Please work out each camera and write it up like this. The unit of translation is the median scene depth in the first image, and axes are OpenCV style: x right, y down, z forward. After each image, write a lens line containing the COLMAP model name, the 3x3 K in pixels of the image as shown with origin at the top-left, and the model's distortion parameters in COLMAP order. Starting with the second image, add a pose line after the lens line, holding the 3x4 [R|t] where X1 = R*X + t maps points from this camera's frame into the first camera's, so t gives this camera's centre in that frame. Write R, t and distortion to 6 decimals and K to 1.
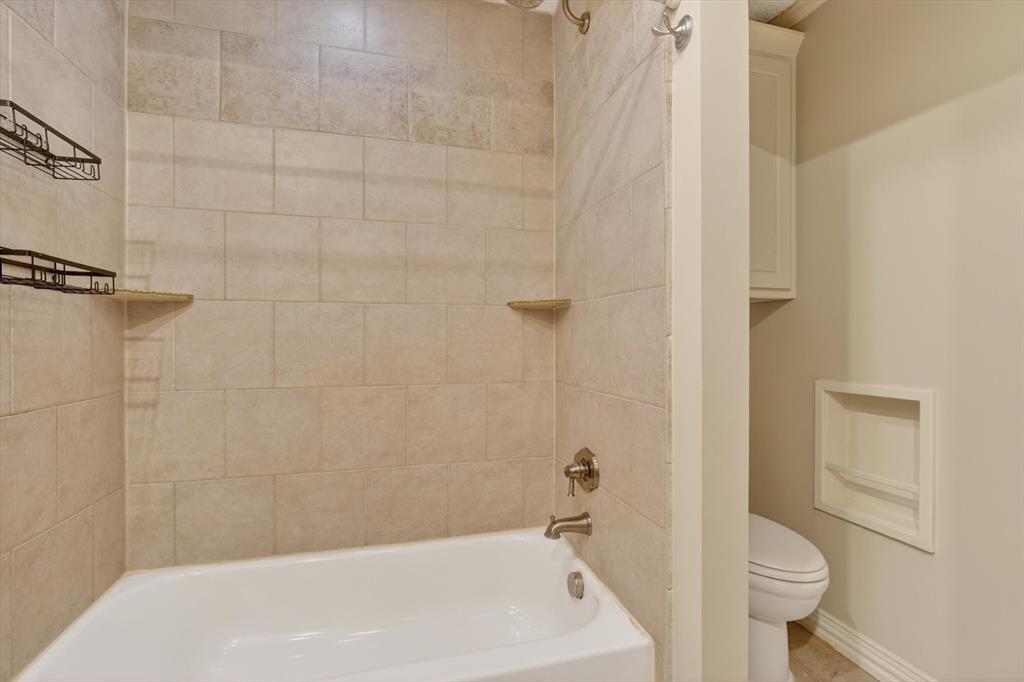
lens RADIAL K [[473.3, 0, 515.2], [0, 473.3, 345.3], [0, 0, 1]] dist [-0.017952, 0.006985]
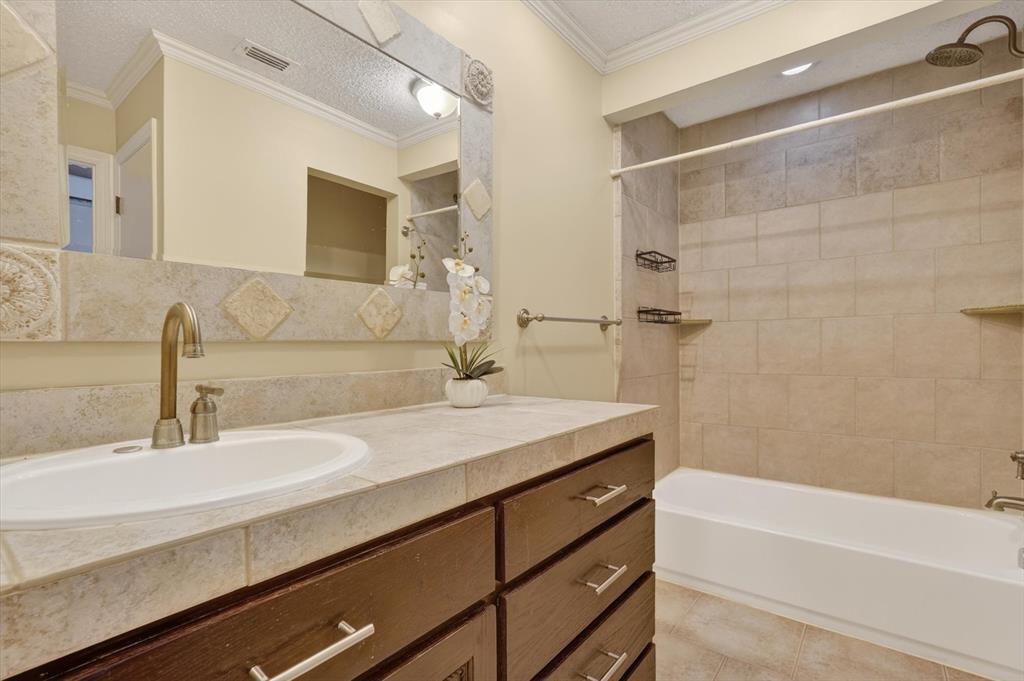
lens RADIAL K [[473.3, 0, 513.4], [0, 473.3, 347.4], [0, 0, 1]] dist [-0.017952, 0.006985]
pose [[0.582291, -0.004596, -0.812968, 0.303908], [-0.000120, 0.999984, -0.005740, 0.008375], [0.812981, 0.003440, 0.582281, -0.602379]]
